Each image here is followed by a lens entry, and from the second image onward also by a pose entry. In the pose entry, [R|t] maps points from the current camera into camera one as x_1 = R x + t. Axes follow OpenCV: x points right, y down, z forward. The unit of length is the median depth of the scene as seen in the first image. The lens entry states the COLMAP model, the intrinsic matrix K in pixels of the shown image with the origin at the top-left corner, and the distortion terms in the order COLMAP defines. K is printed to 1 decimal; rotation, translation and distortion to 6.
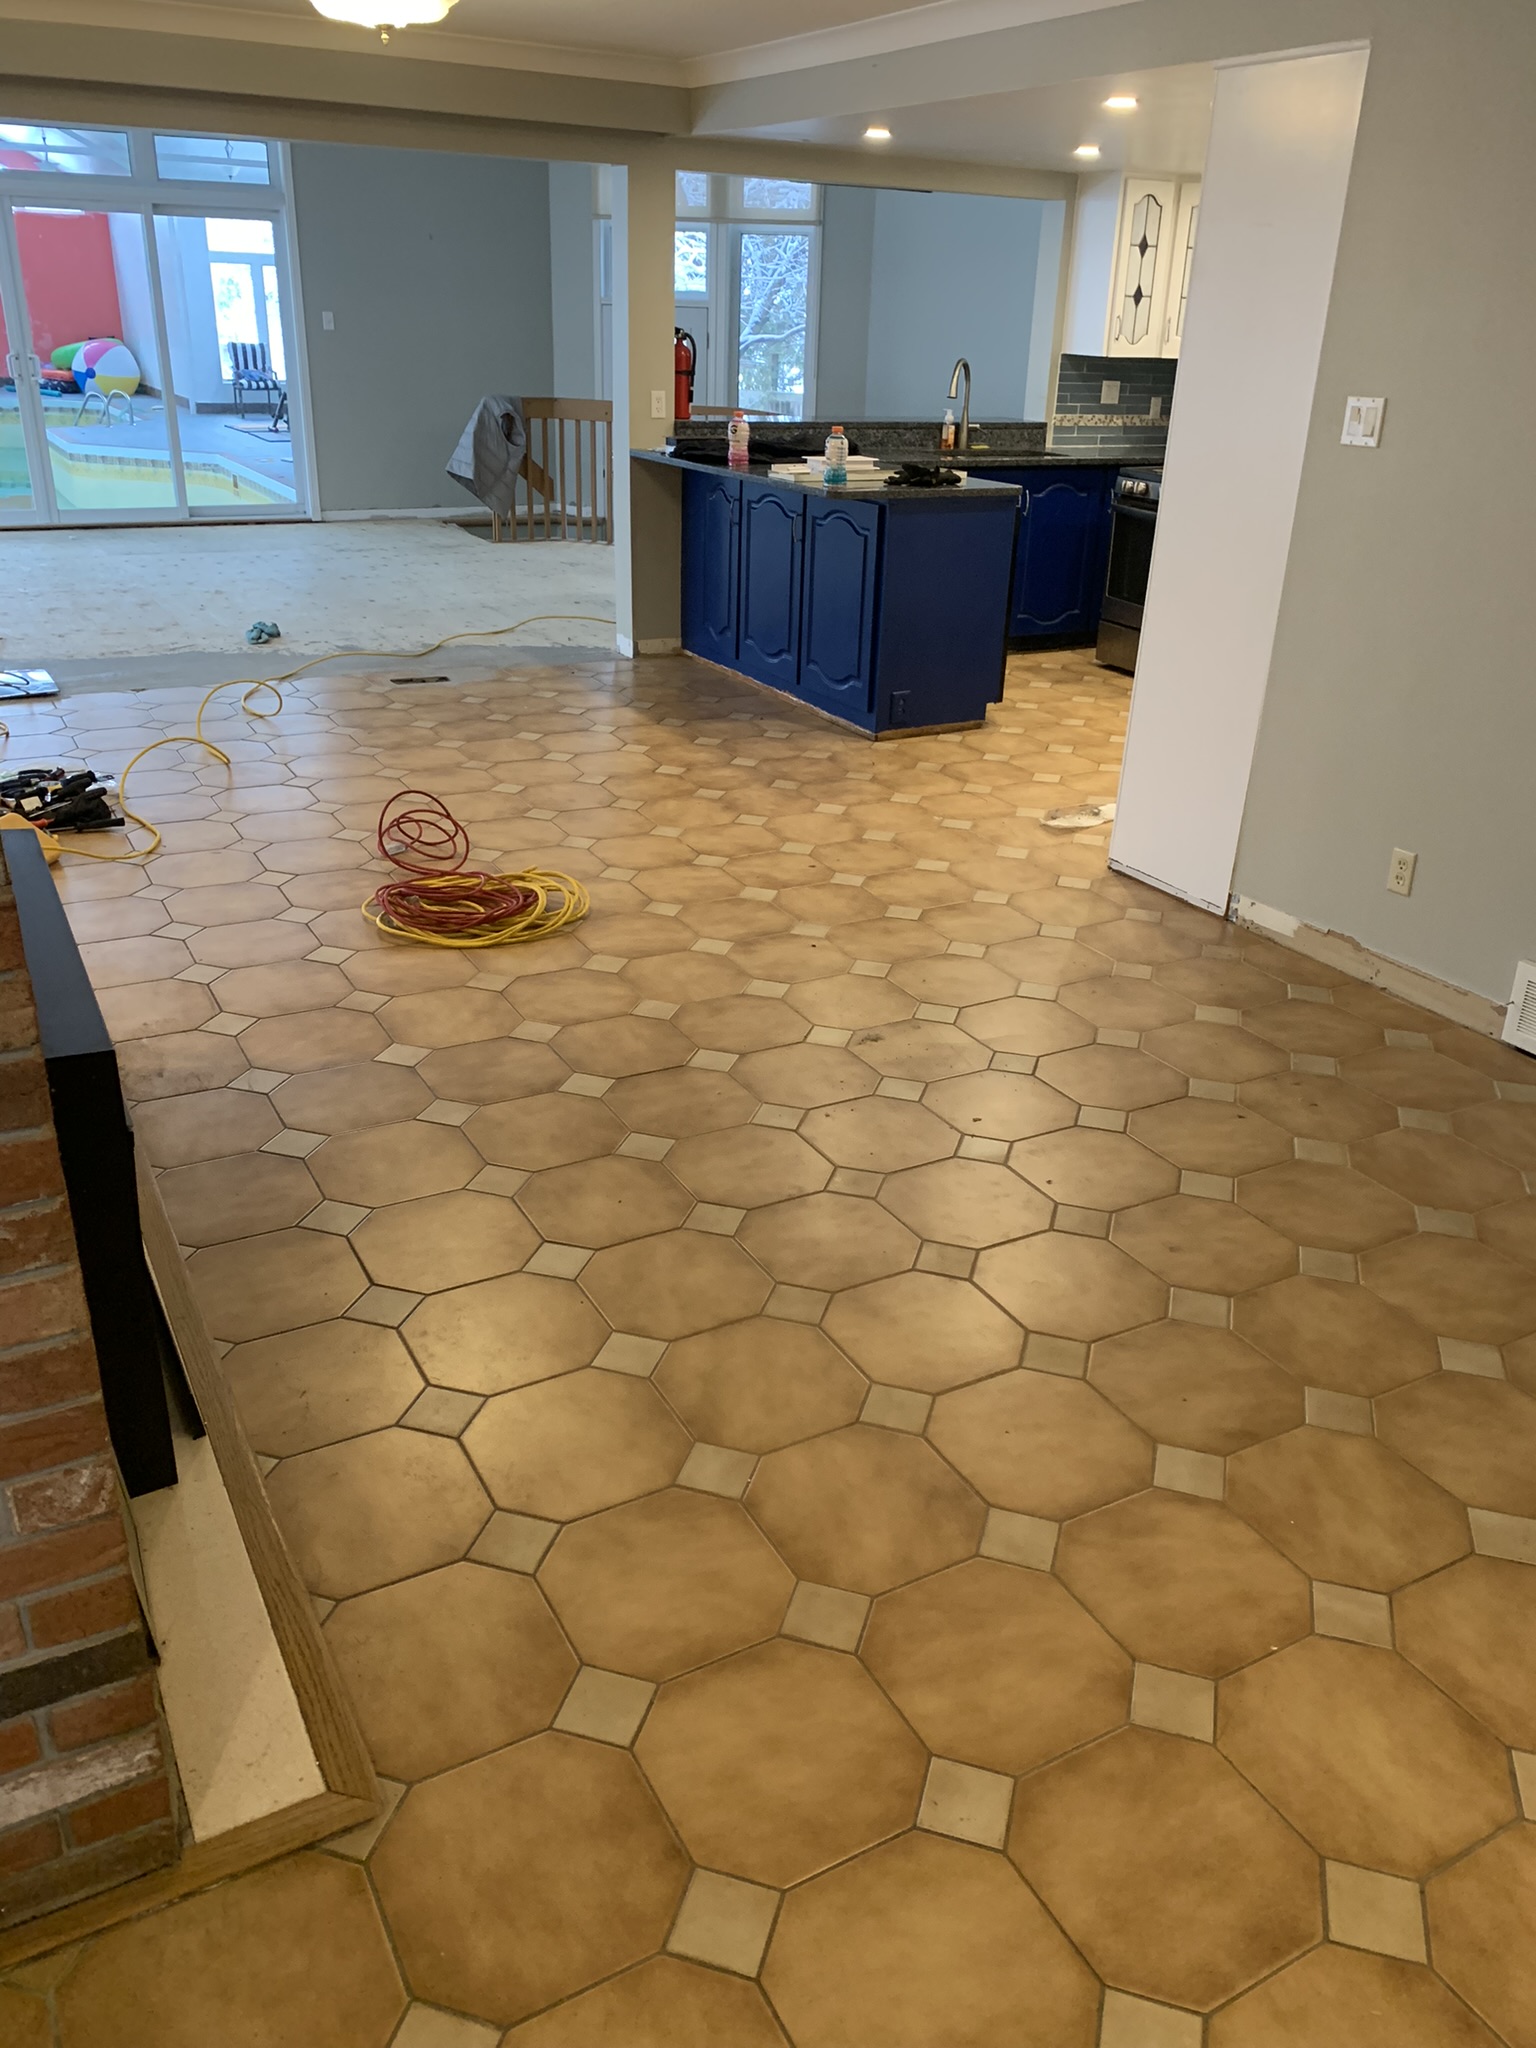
lens RADIAL K [[1550.7, 0, 768.0], [0, 1550.7, 1024.0], [0, 0, 1]] dist [0.006704, 0.002407]
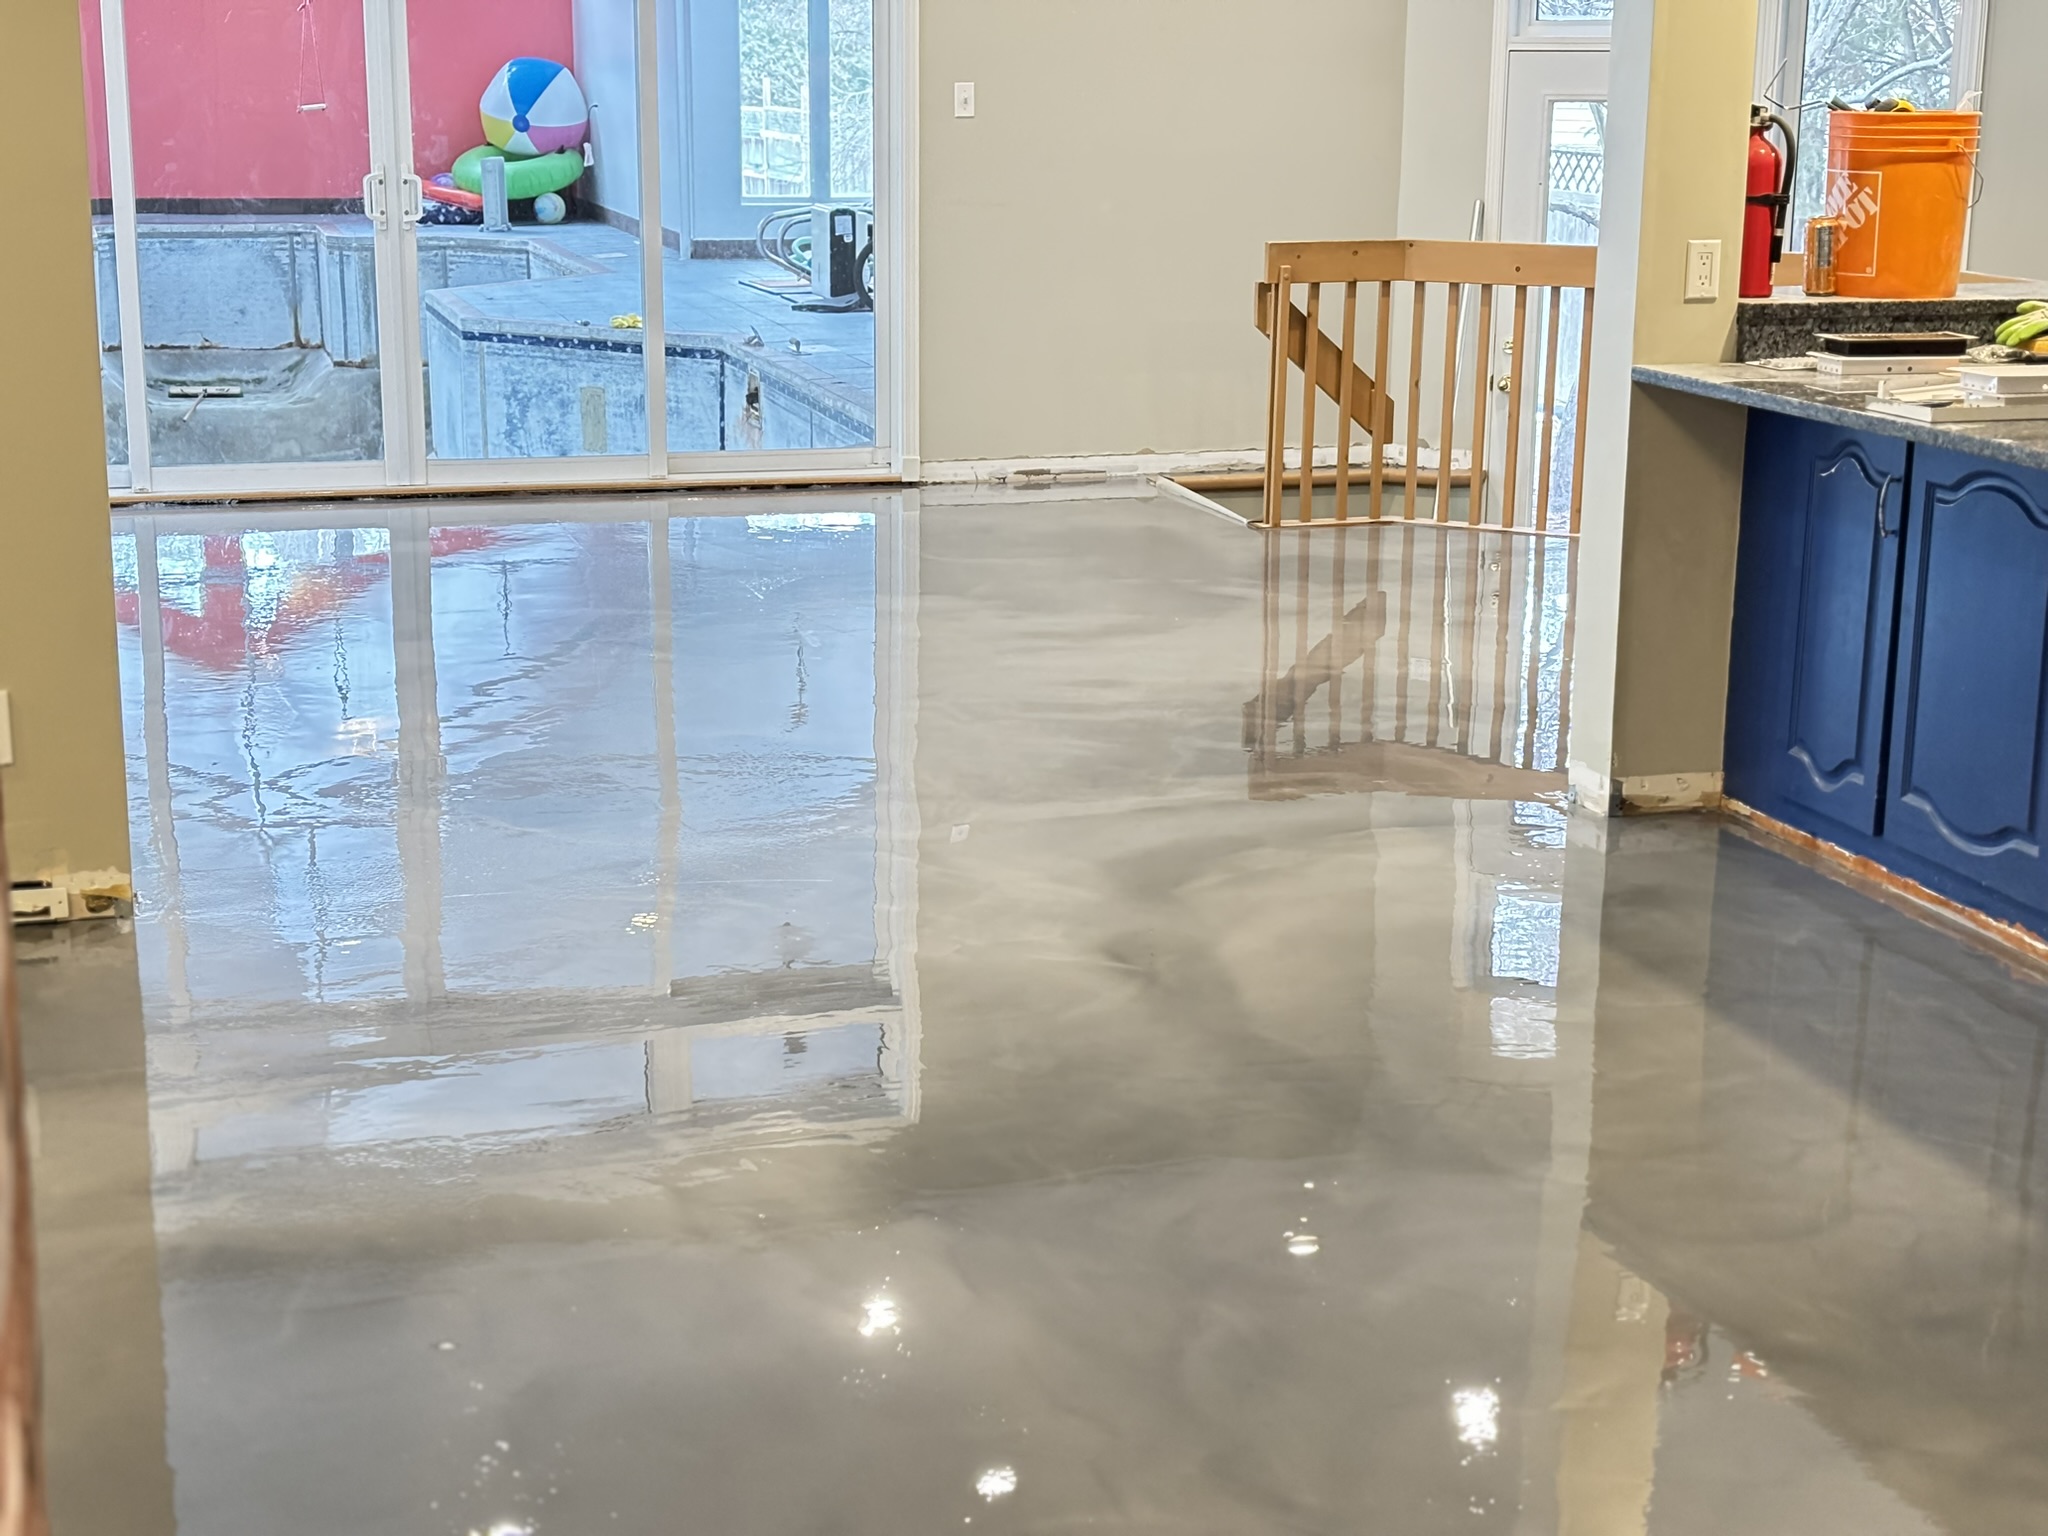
lens RADIAL K [[3136.2, 0, 1024.0], [0, 3136.2, 768.0], [0, 0, 1]] dist [0.044846, 0.031632]
pose [[0.974891, 0.023788, -0.221410, -0.039703], [-0.068954, 0.977657, -0.198574, -0.047304], [0.211740, 0.208856, 0.954749, 0.091492]]
